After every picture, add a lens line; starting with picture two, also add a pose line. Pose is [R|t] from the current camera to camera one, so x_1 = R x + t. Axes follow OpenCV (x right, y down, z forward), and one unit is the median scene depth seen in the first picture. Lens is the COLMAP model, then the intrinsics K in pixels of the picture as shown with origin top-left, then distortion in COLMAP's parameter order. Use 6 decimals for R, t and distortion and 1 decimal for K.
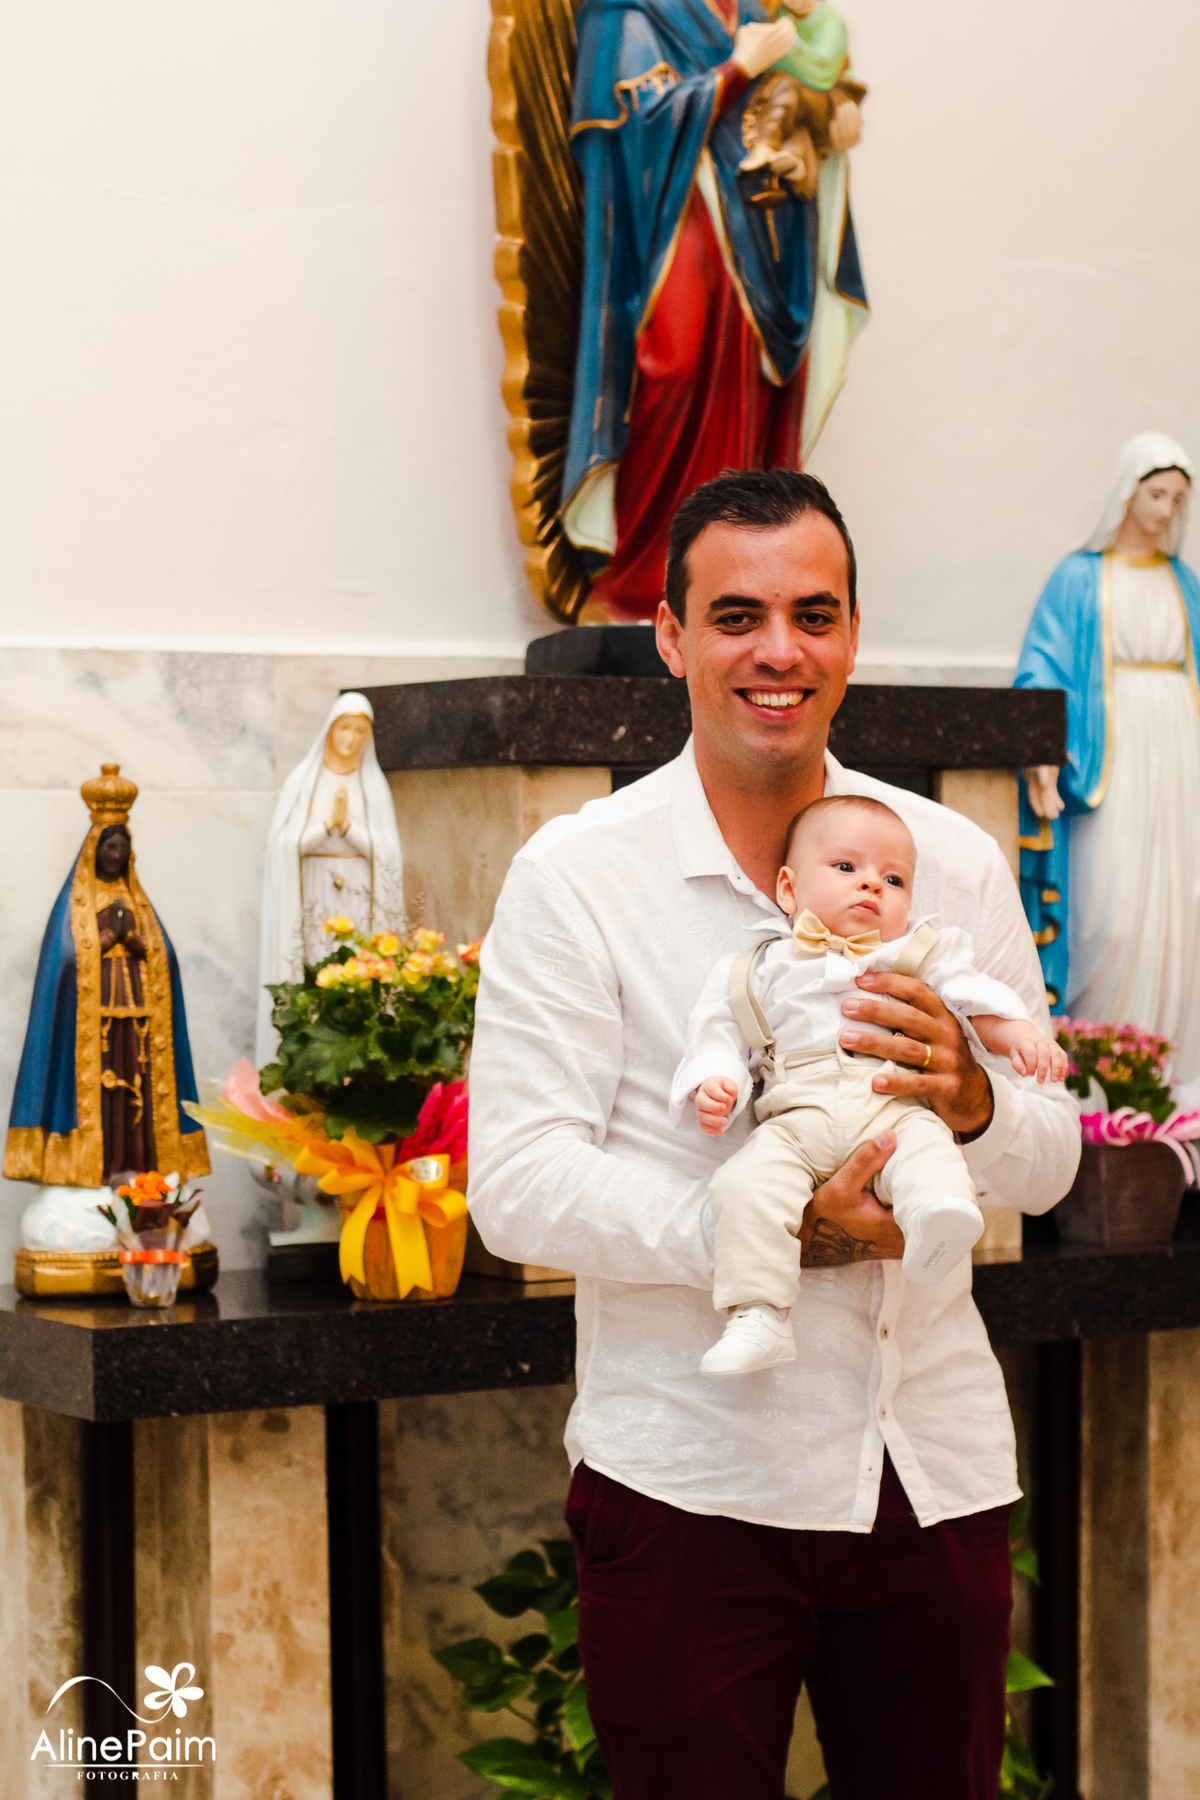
lens RADIAL K [[4203.9, 0, 592.3], [0, 4203.9, 921.7], [0, 0, 1]] dist [-0.096348, -0.119715]
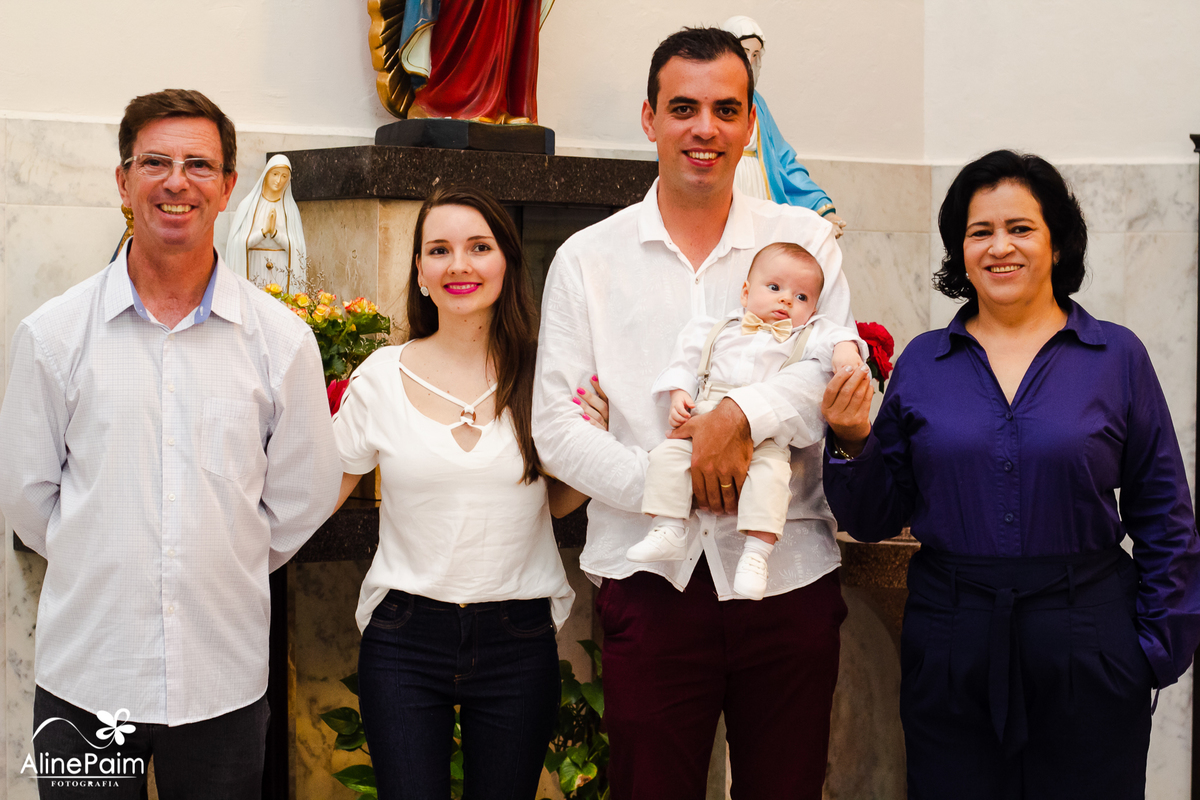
lens RADIAL K [[2802.6, 0, 577.2], [0, 2802.6, 414.5], [0, 0, 1]] dist [-0.096348, -0.119715]
pose [[0.995024, 0.015952, 0.098355, -0.046942], [-0.018537, 0.999505, 0.025432, 0.020044], [-0.097901, -0.027129, 0.994826, -0.144103]]
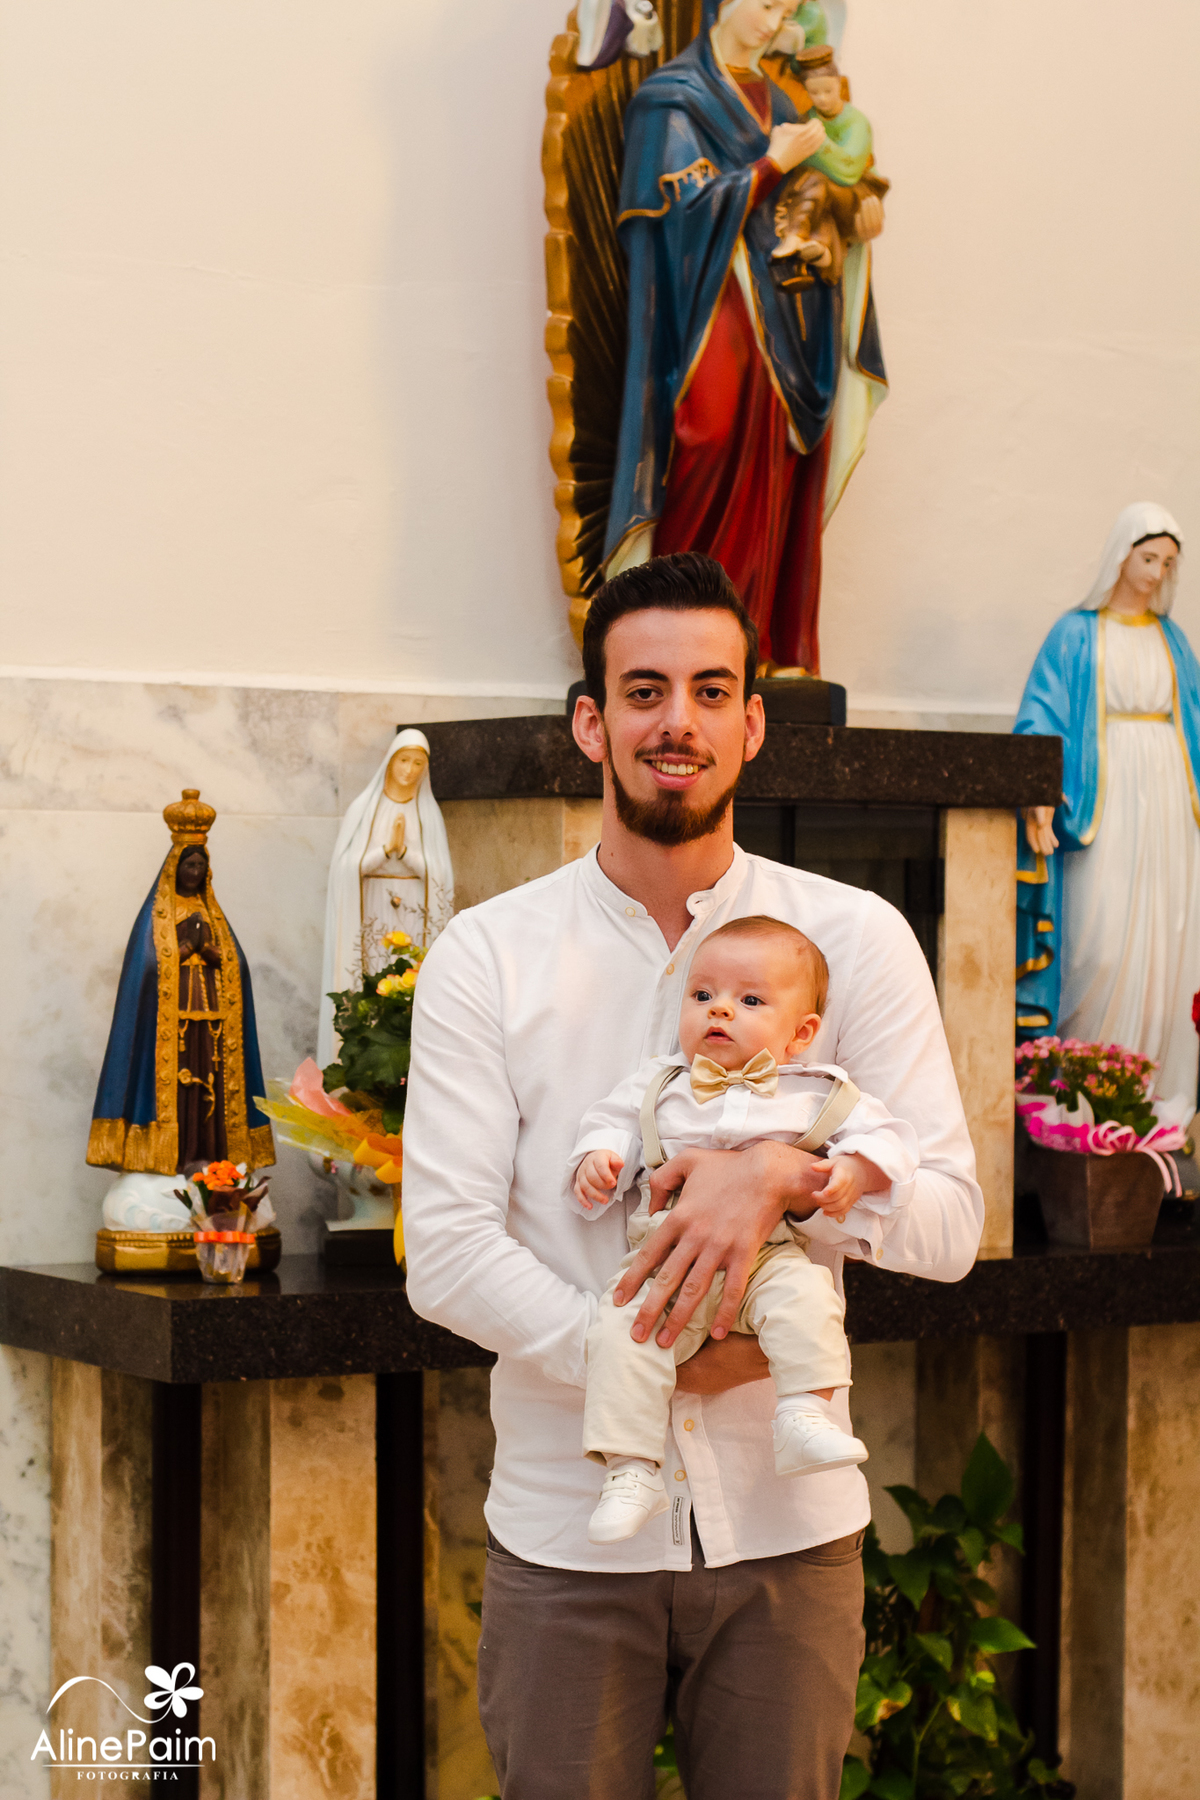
lens RADIAL K [[4203.9, 0, 592.3], [0, 4203.9, 921.7], [0, 0, 1]] dist [-0.096348, -0.119715]
pose [[0.999853, 0.017135, -0.000164, -0.008779], [-0.017136, 0.999815, -0.008752, 0.004721], [0.000014, 0.008753, 0.999962, -0.096927]]
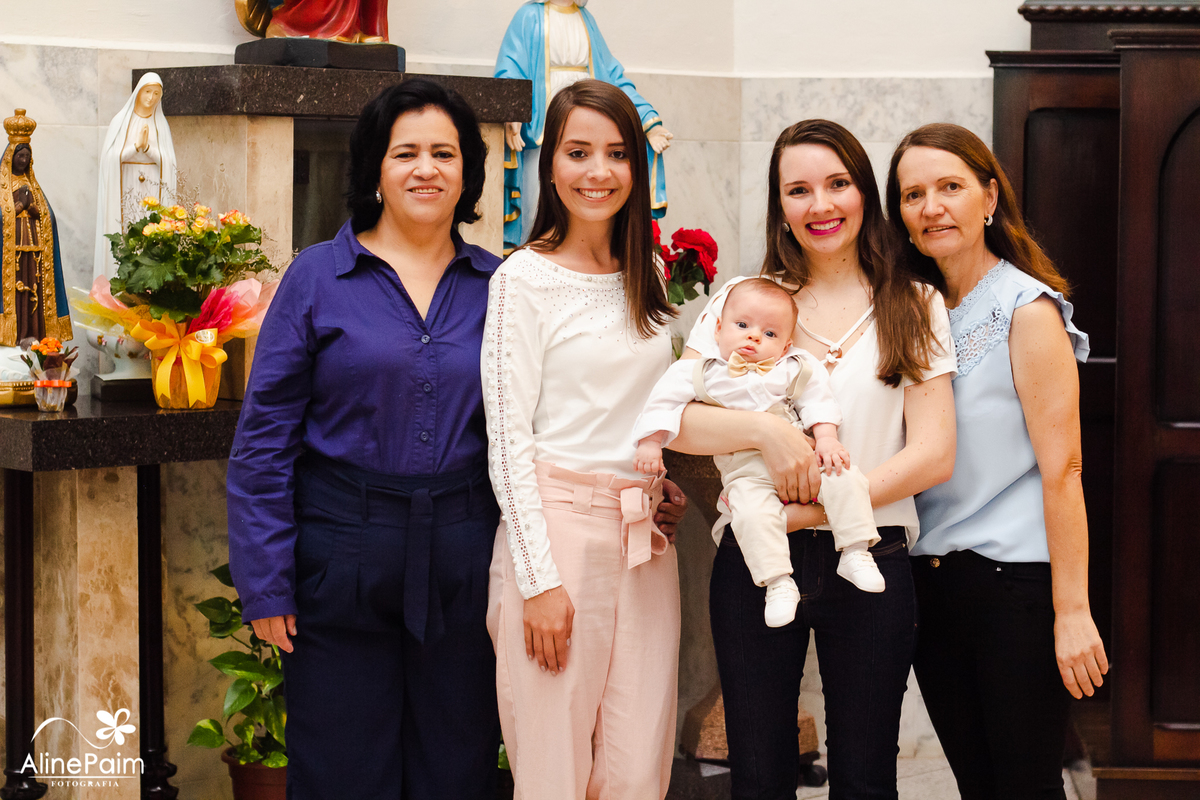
lens RADIAL K [[2802.6, 0, 577.2], [0, 2802.6, 414.5], [0, 0, 1]] dist [-0.096348, -0.119715]
pose [[0.979240, 0.004090, 0.202661, -0.119801], [-0.017822, 0.997662, 0.065982, 0.009252], [-0.201917, -0.068224, 0.977023, -0.207279]]
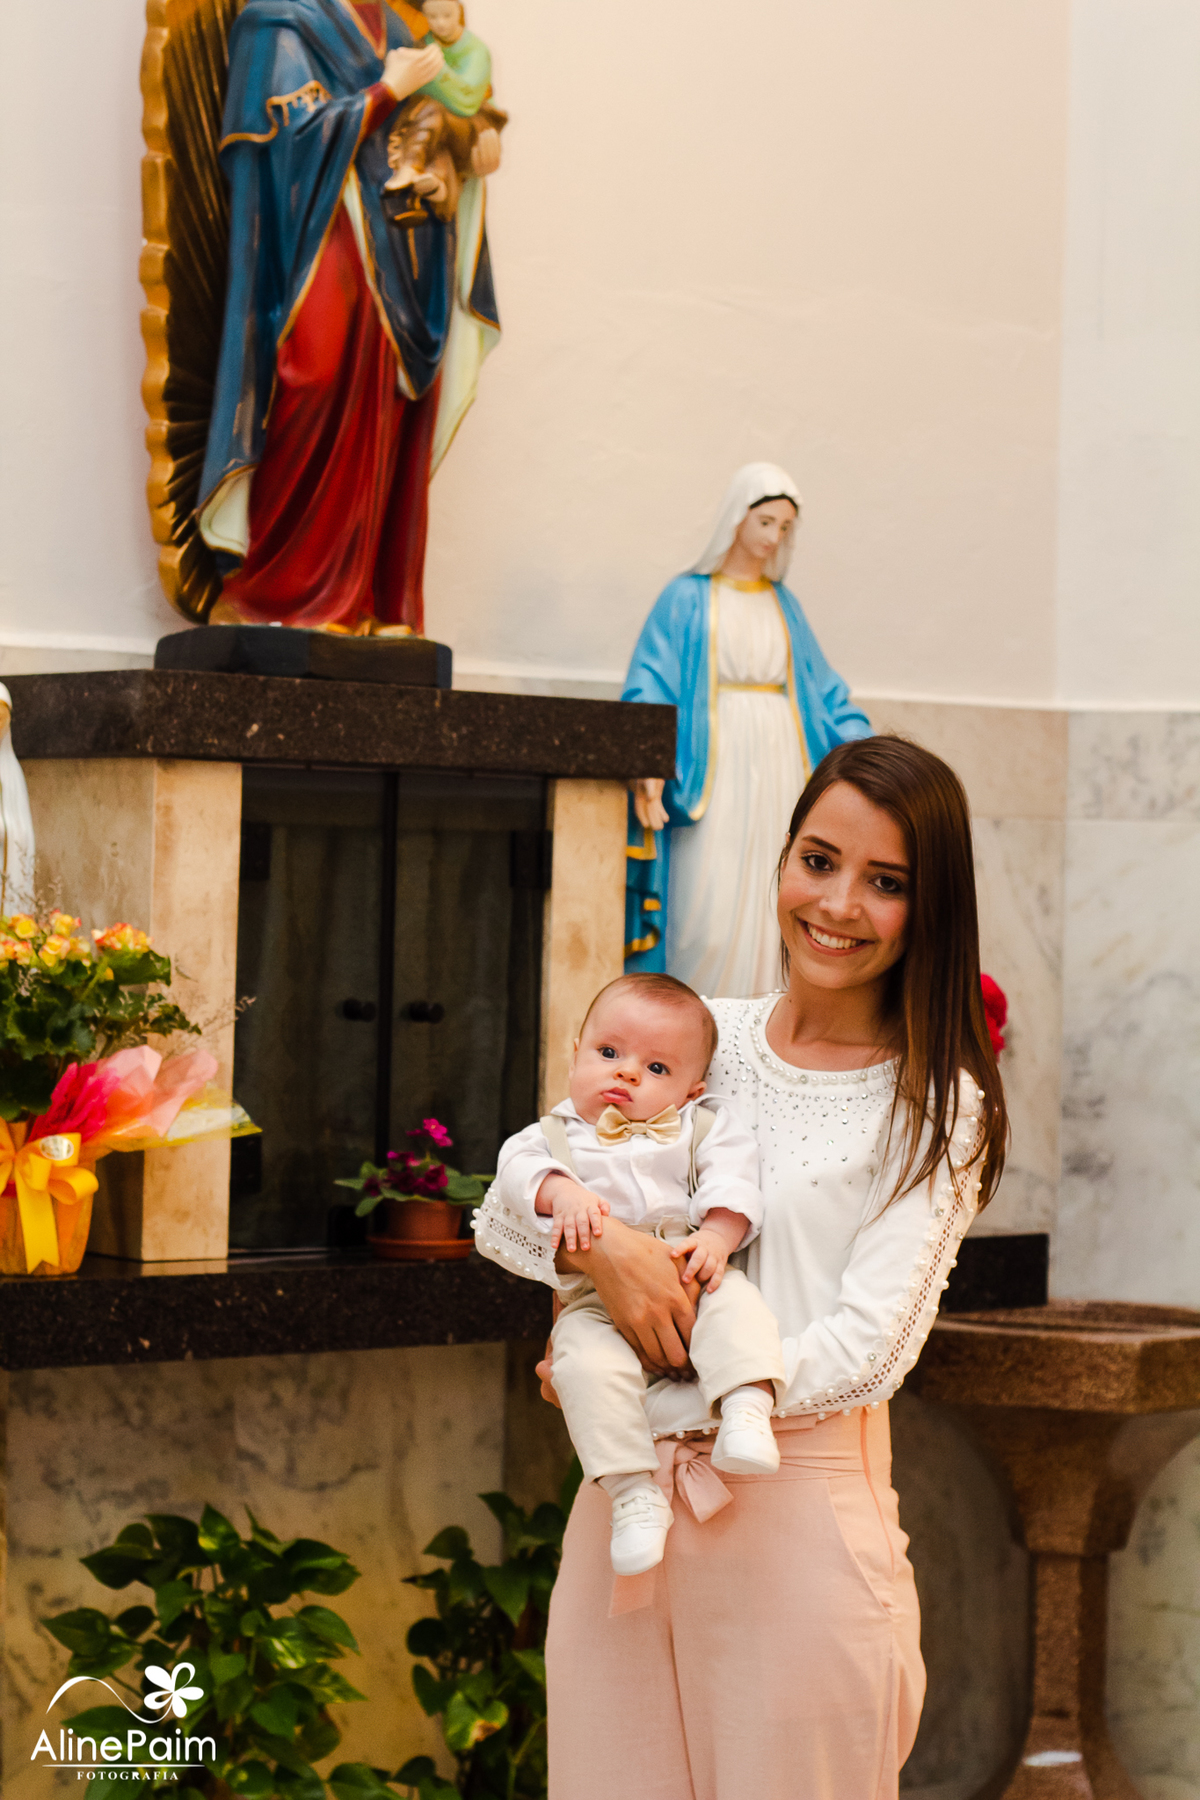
lens RADIAL K [[4203.9, 0, 592.3], [0, 4203.9, 921.7], [0, 0, 1]] dist [-0.096348, -0.119715]
pose [[0.992170, 0.033622, 0.120281, -0.033049], [-0.033097, 0.999432, -0.006359, 0.005736], [-0.120426, 0.002329, 0.992720, -0.029811]]
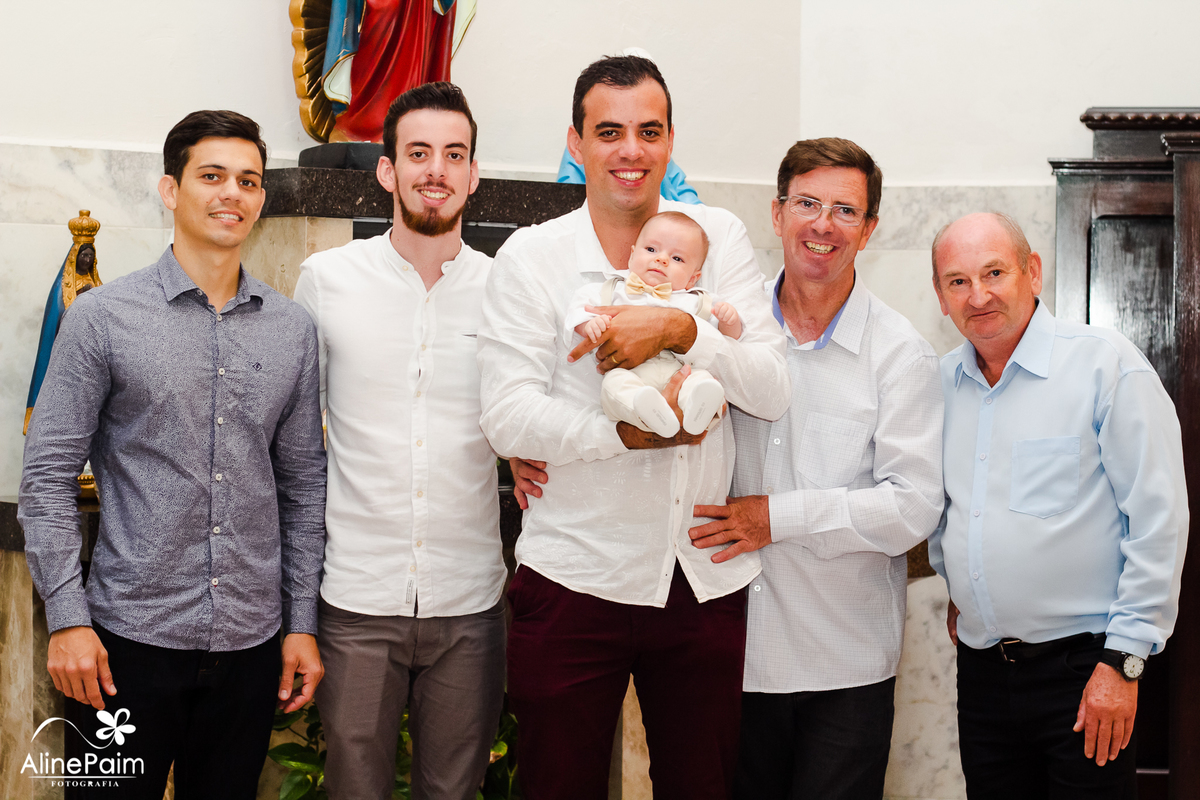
lens RADIAL K [[2802.6, 0, 577.2], [0, 2802.6, 414.5], [0, 0, 1]] dist [-0.096348, -0.119715]
pose [[0.987675, 0.014981, 0.155803, -0.089011], [-0.017953, 0.999682, 0.017687, 0.025456], [-0.155488, -0.020266, 0.987630, -0.231369]]
